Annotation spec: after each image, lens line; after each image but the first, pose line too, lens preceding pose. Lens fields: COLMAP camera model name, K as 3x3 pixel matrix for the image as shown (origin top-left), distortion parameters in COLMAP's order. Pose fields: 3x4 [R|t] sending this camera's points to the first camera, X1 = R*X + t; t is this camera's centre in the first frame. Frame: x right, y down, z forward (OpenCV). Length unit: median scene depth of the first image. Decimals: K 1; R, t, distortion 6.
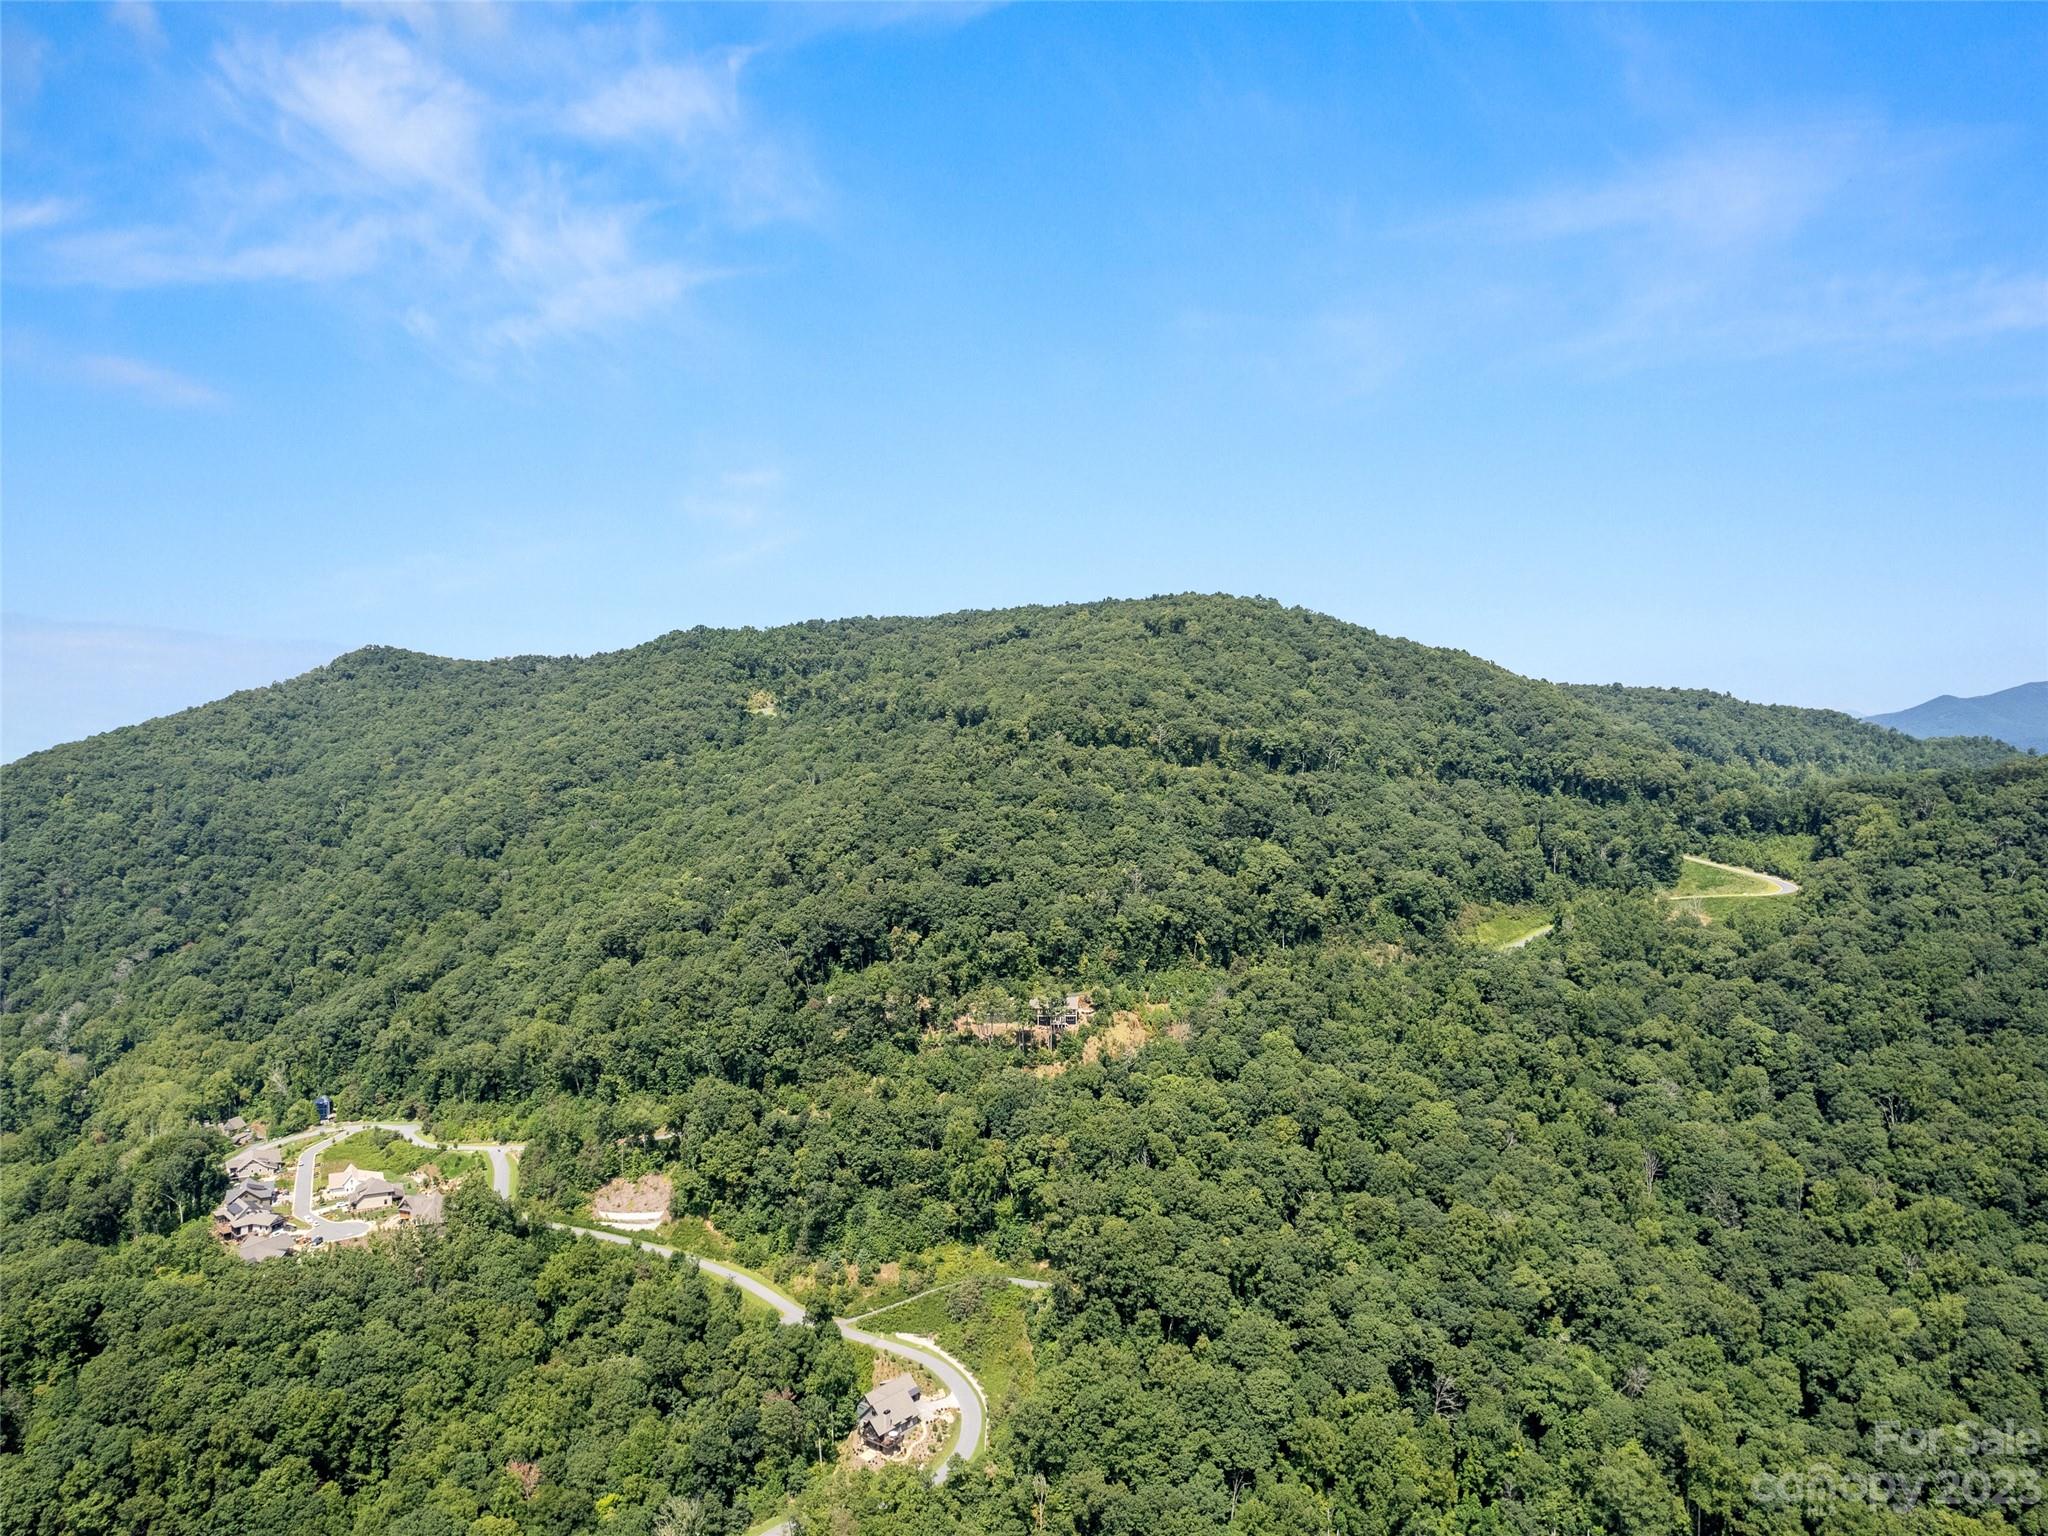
lens RADIAL K [[1463.4, 0, 1024.0], [0, 1463.4, 768.0], [0, 0, 1]] dist [-0.082283, 0.074741]
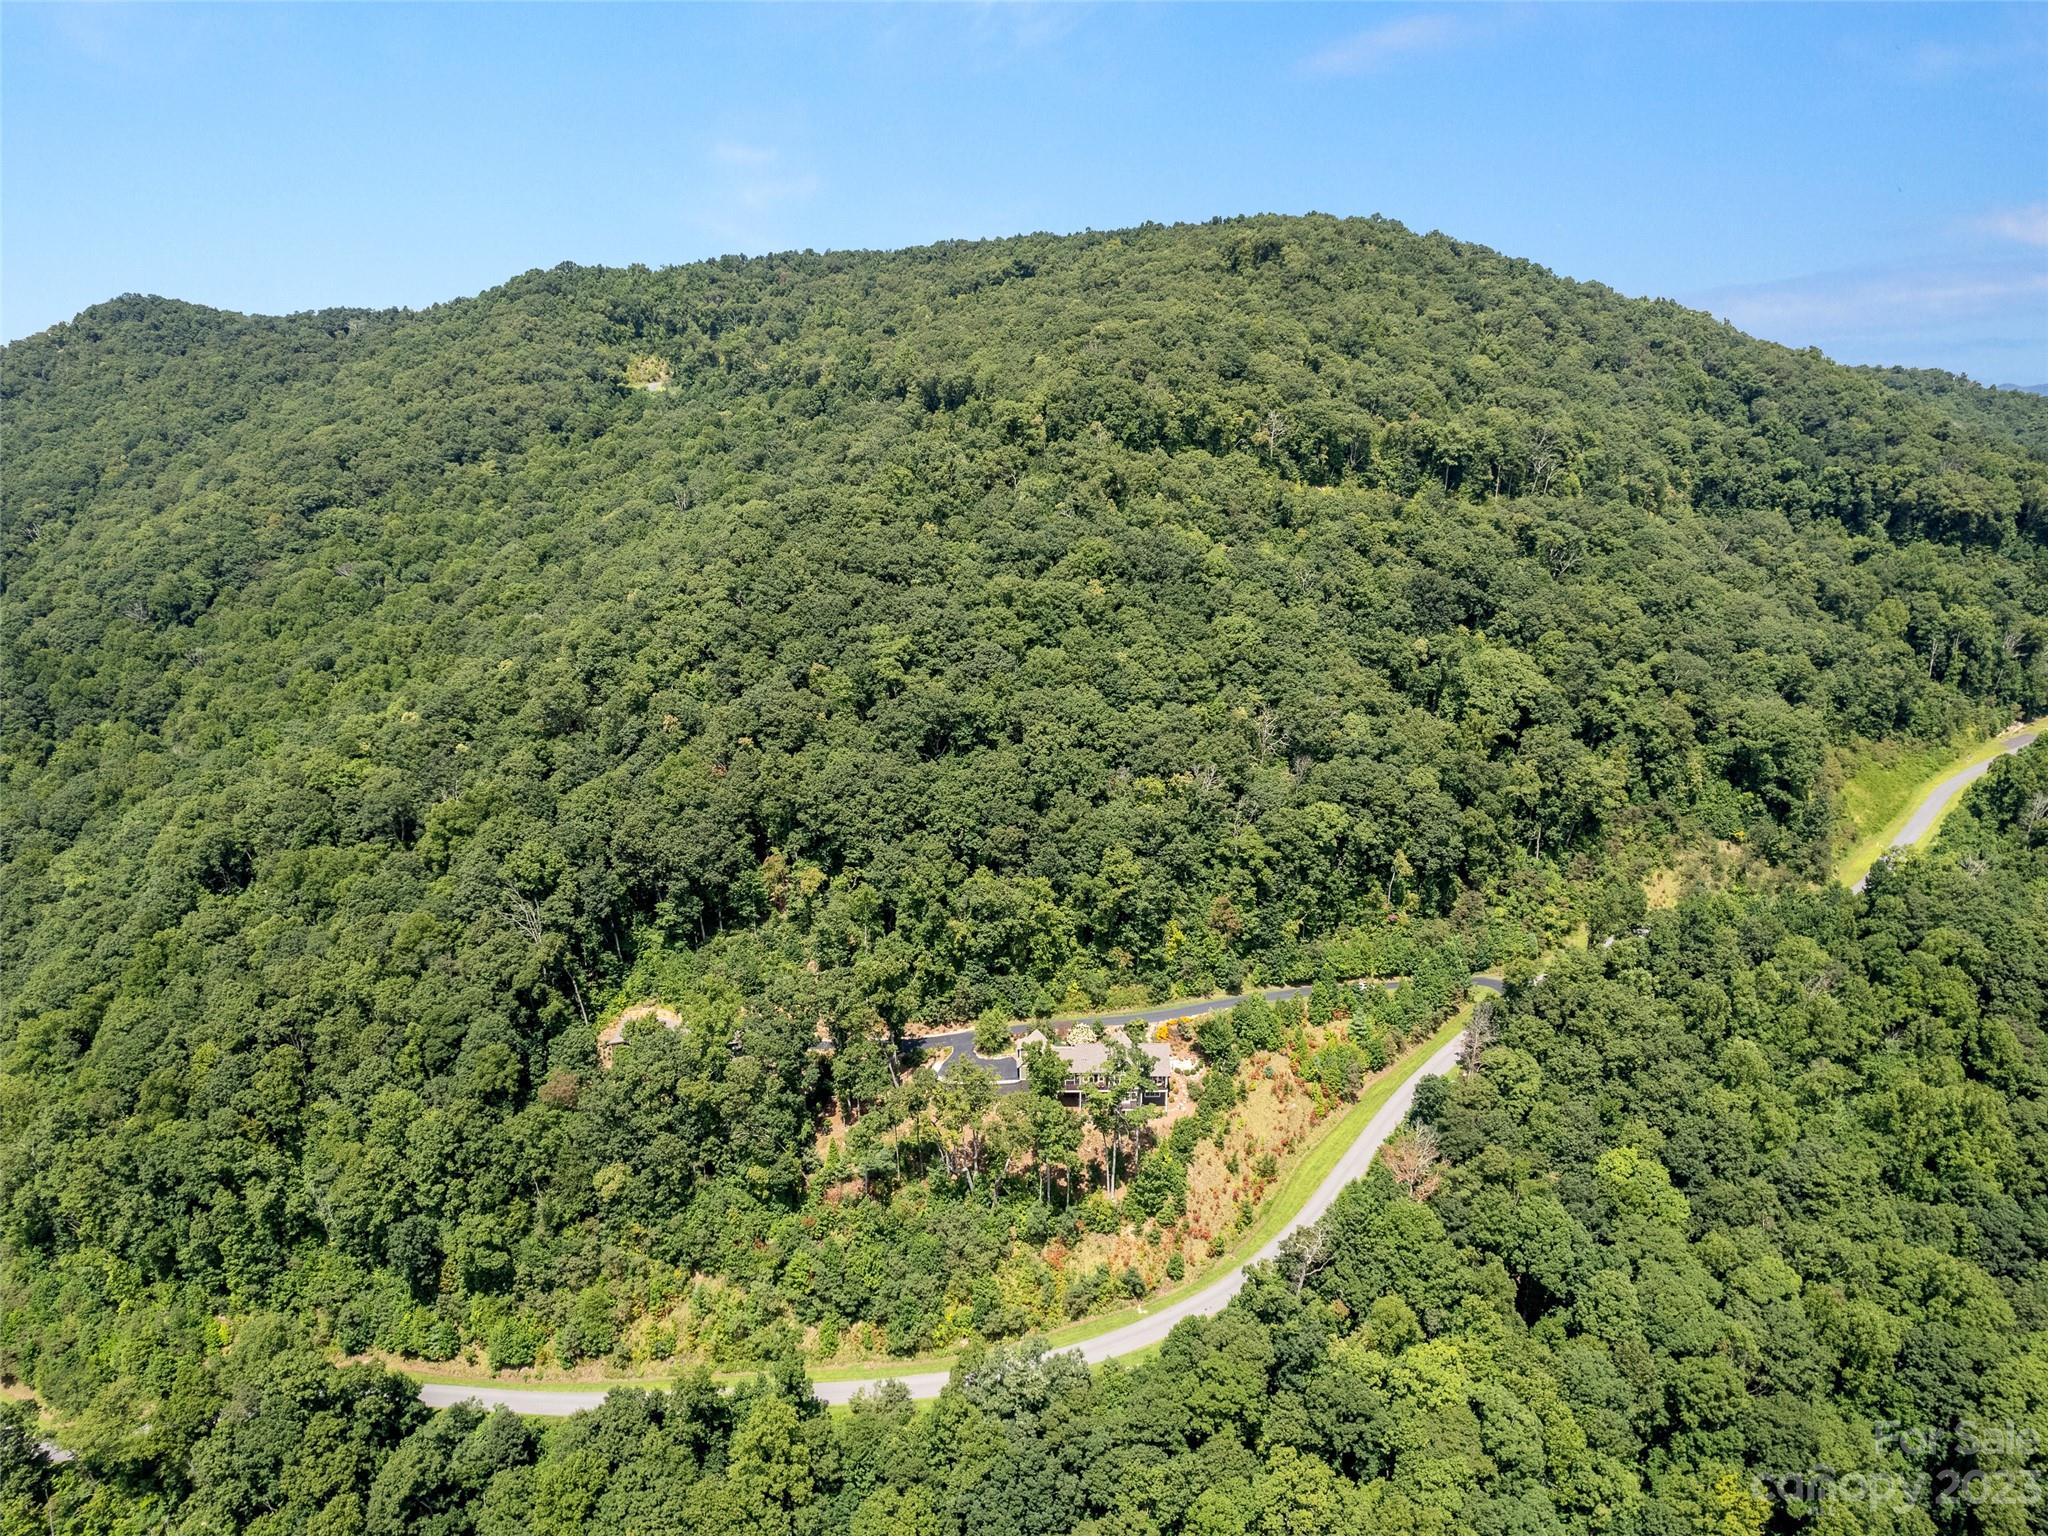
lens RADIAL K [[1463.4, 0, 1024.0], [0, 1463.4, 768.0], [0, 0, 1]] dist [-0.082283, 0.074741]
pose [[0.999963, 0.004689, 0.007156, -0.008377], [-0.006111, 0.976823, 0.213960, -0.015587], [-0.005987, -0.213996, 0.976816, 0.445062]]
